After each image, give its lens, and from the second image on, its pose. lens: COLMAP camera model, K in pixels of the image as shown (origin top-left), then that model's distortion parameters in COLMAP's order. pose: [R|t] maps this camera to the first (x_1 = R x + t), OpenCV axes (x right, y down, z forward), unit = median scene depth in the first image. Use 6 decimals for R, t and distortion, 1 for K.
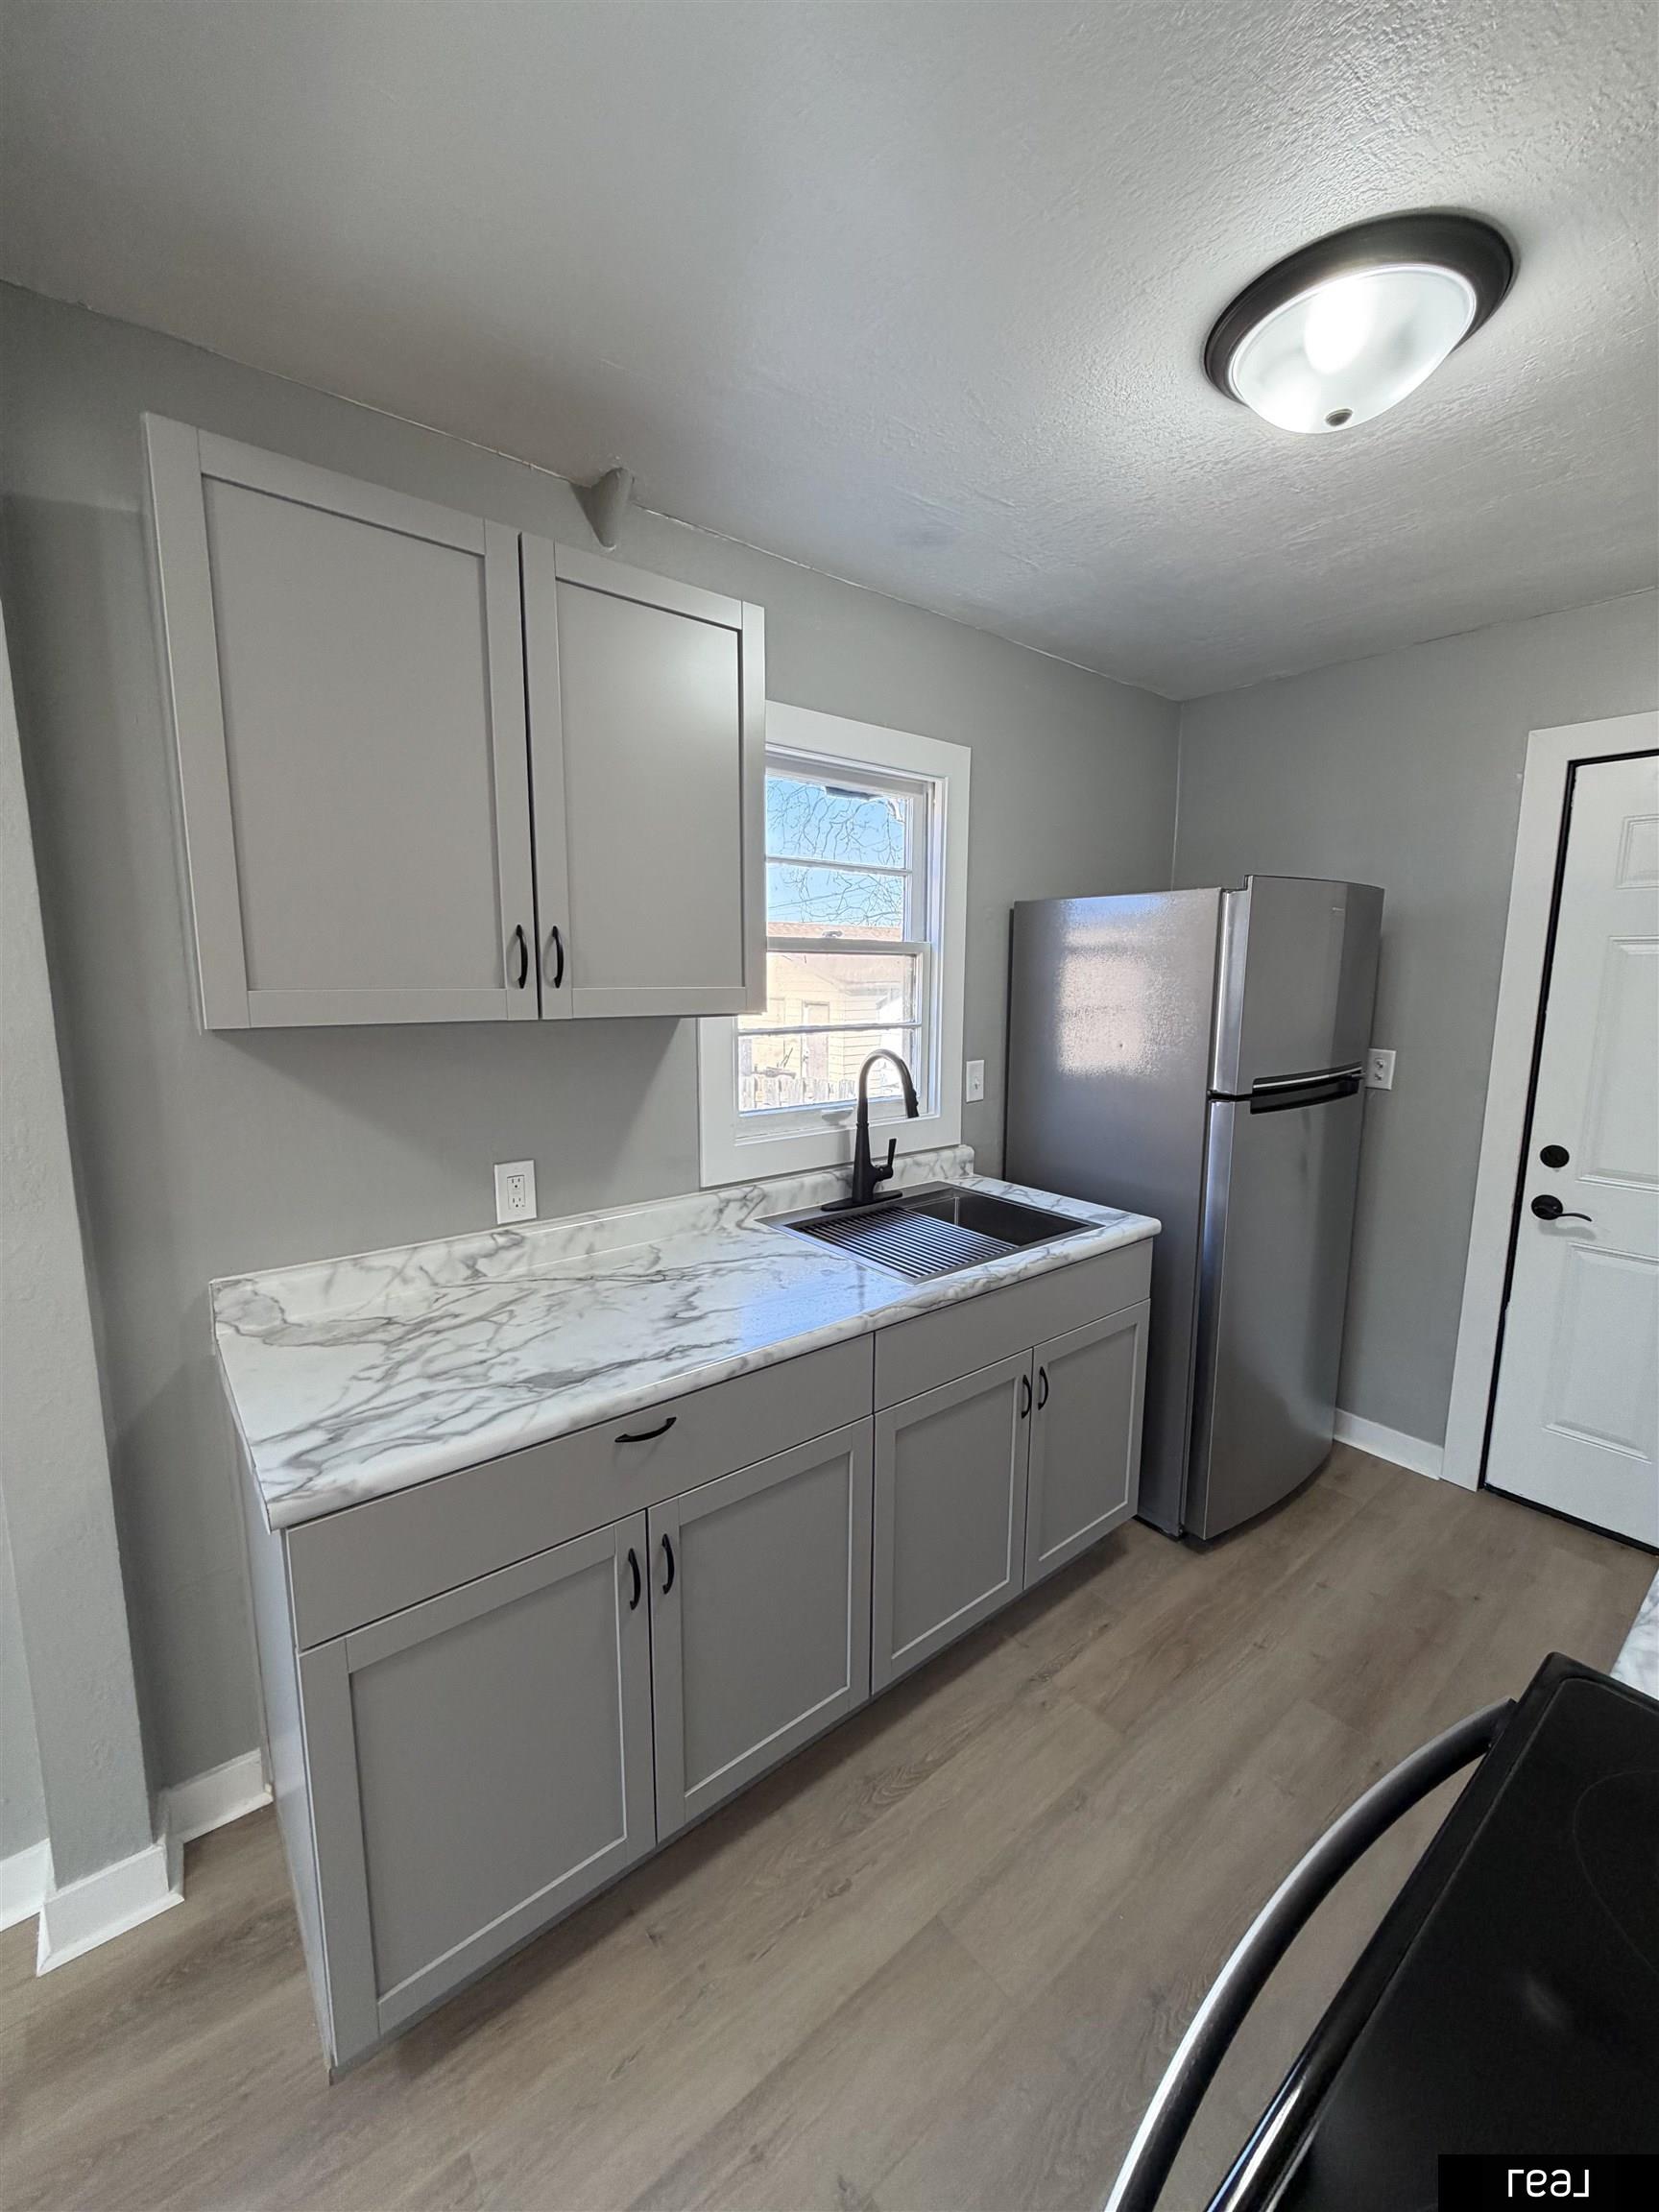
lens RADIAL K [[871.5, 0, 825.5], [0, 871.5, 1103.2], [0, 0, 1]] dist [0.001598, -0.000313]
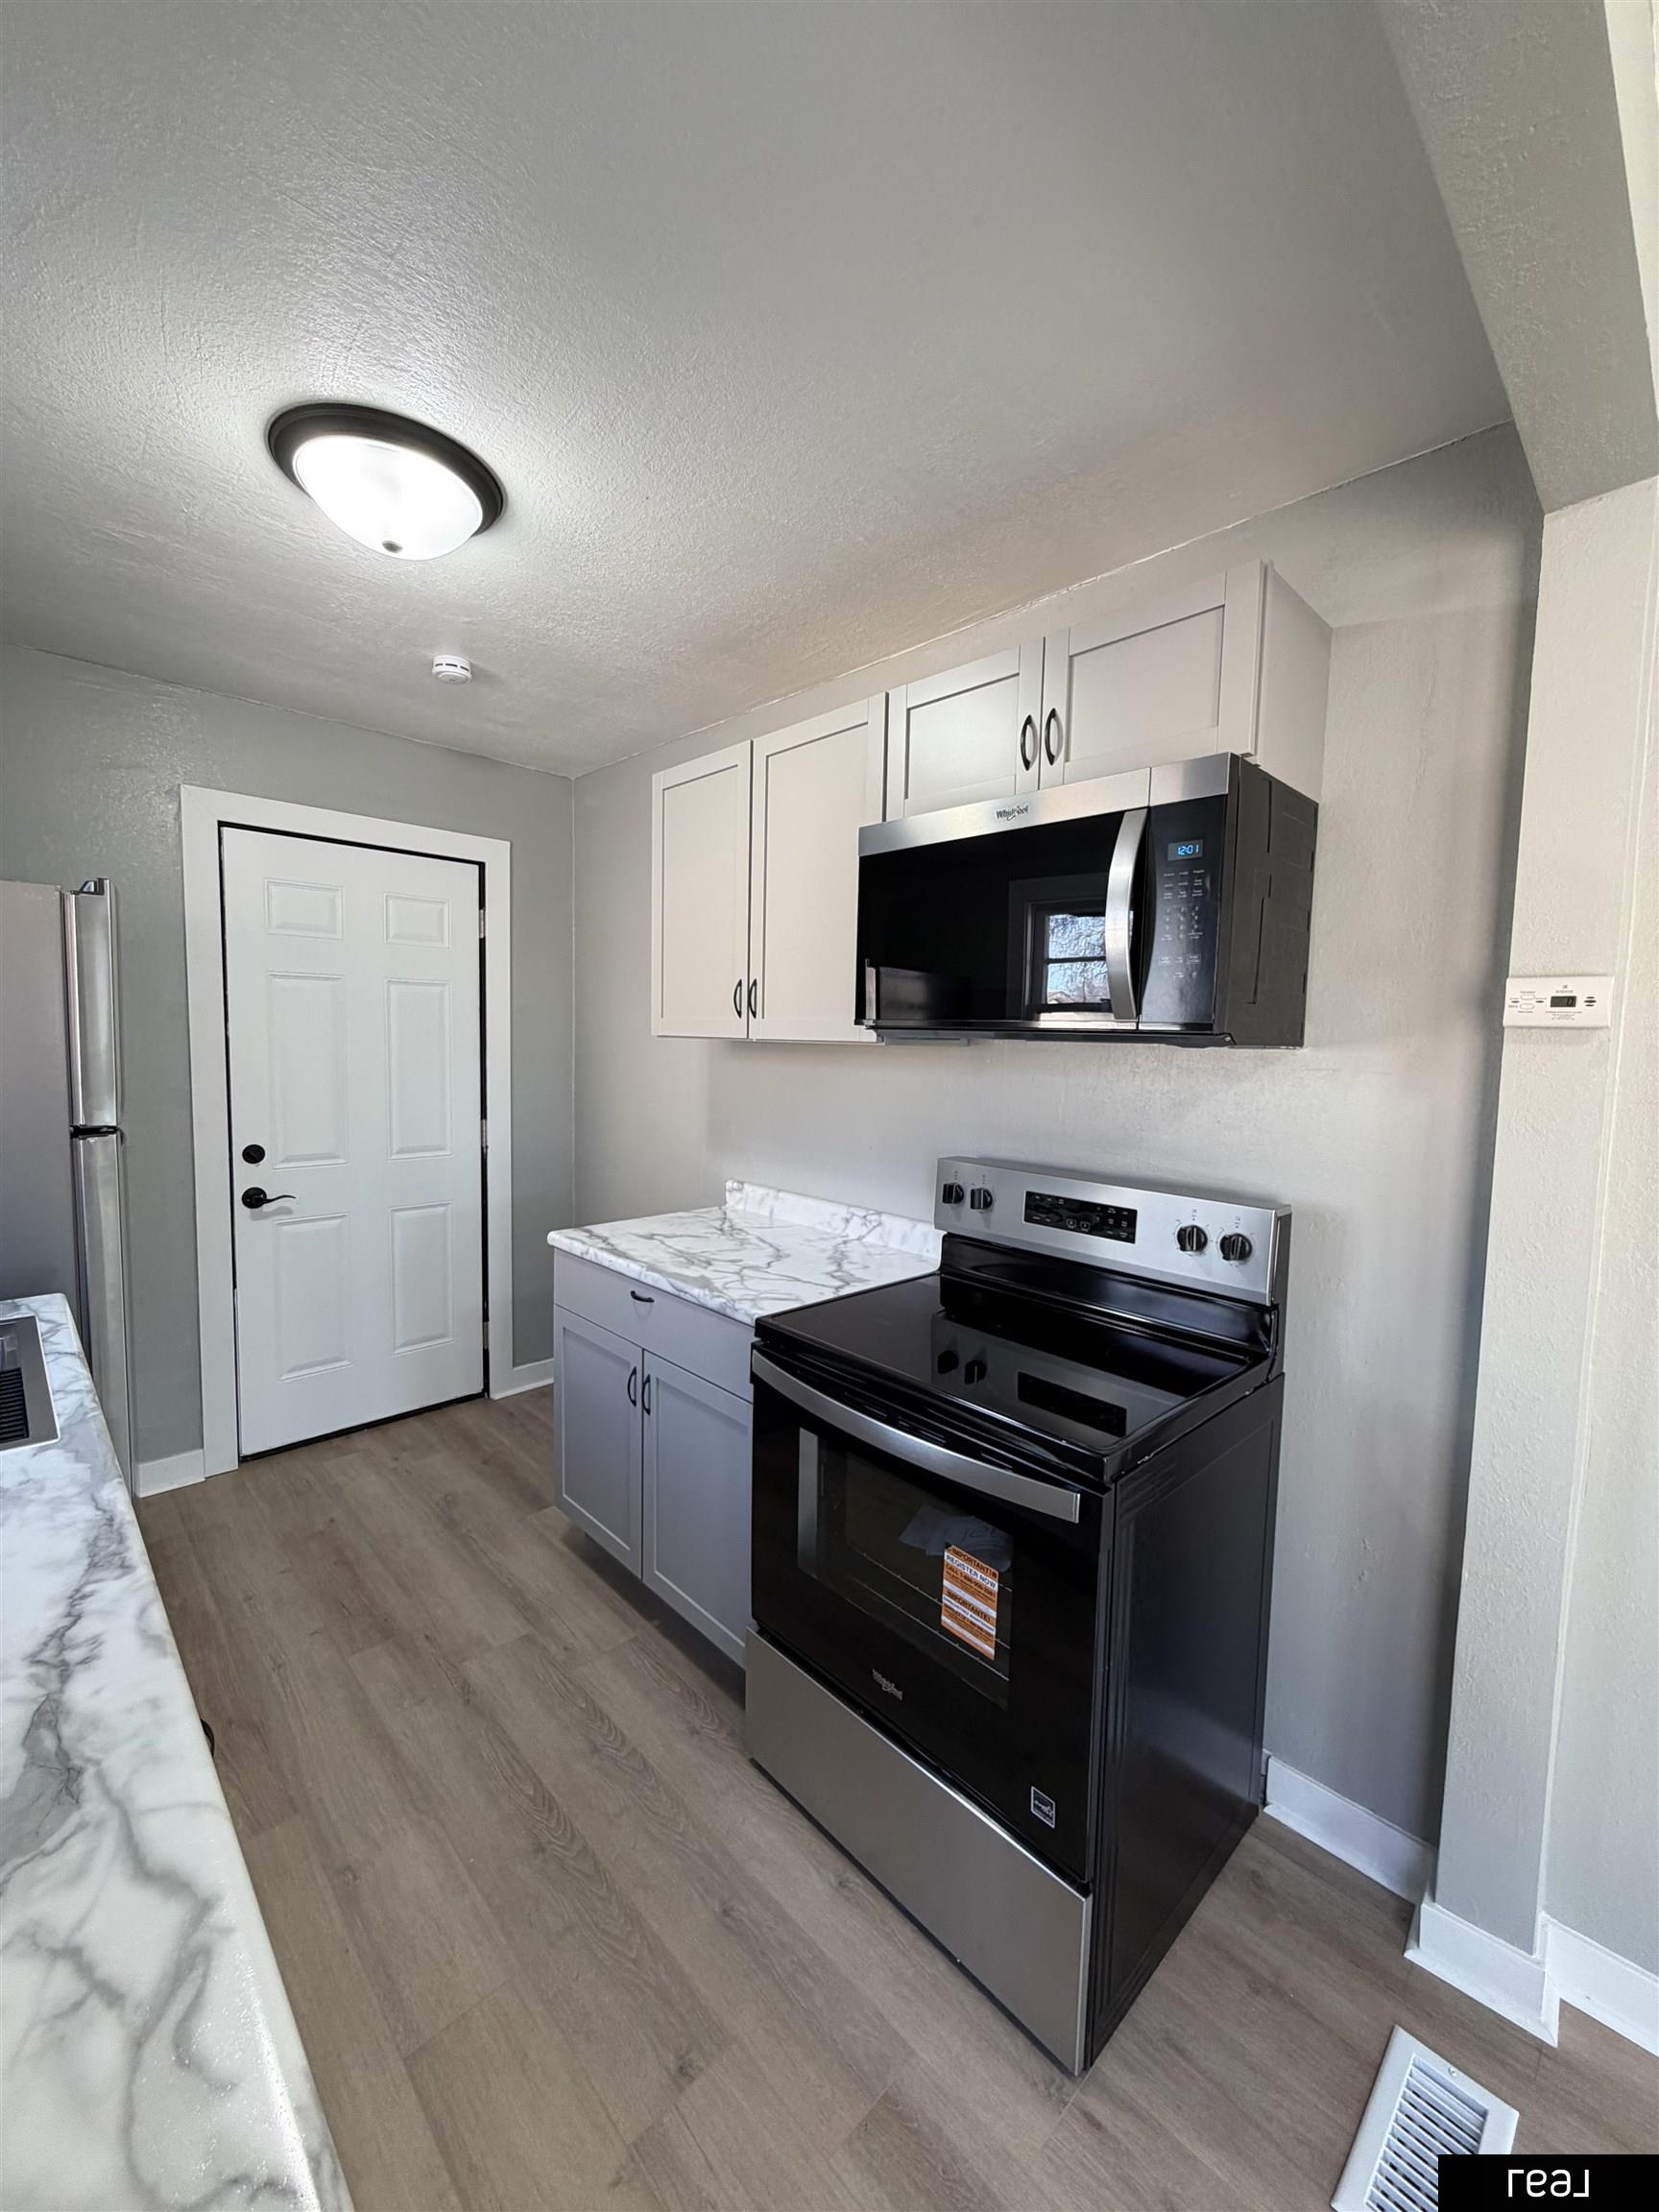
lens RADIAL K [[879.1, 0, 829.5], [0, 879.1, 1106.0], [0, 0, 1]] dist [-0.000044, -0.000328]
pose [[-0.090976, -0.088173, 0.991942, -0.467188], [0.129910, 0.986510, 0.099605, -0.023393], [-0.987343, 0.137925, -0.078295, 0.350027]]
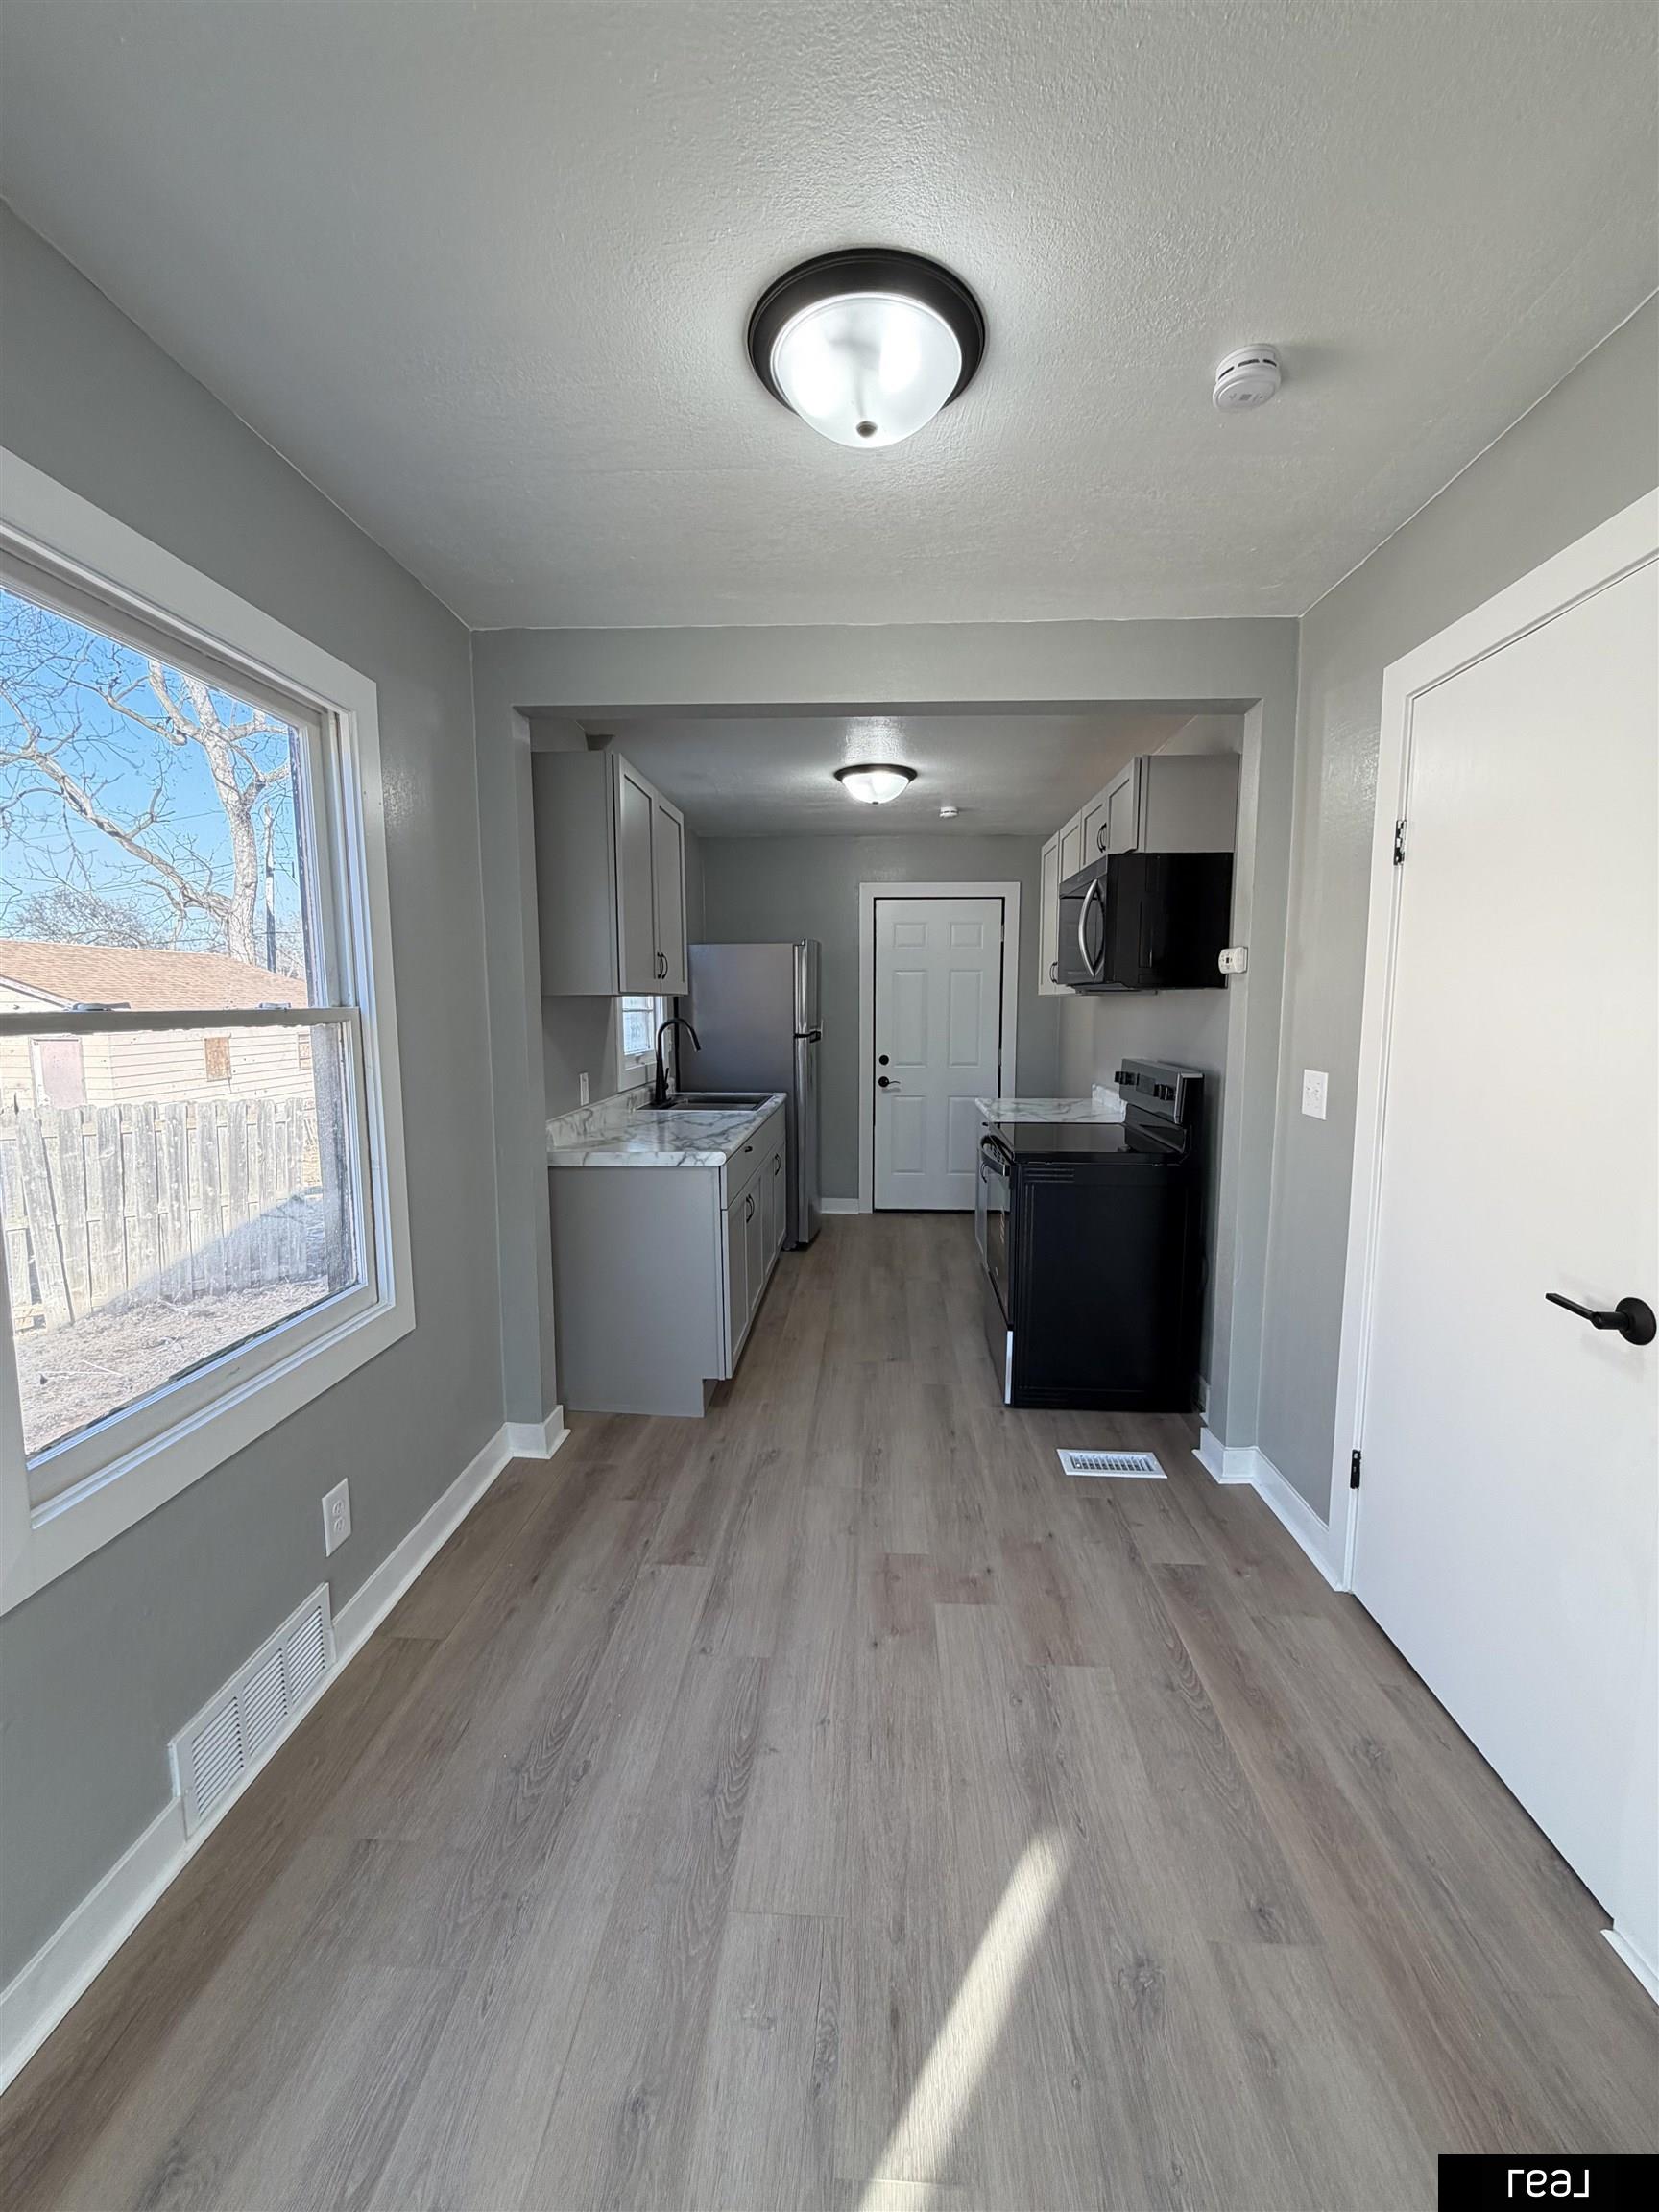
lens RADIAL K [[879.1, 0, 829.5], [0, 879.1, 1106.0], [0, 0, 1]] dist [-0.000044, -0.000328]
pose [[0.669710, -0.094334, 0.736607, -1.187553], [0.117720, 0.992843, 0.020120, 0.135706], [-0.733233, 0.073239, 0.676021, -0.578132]]
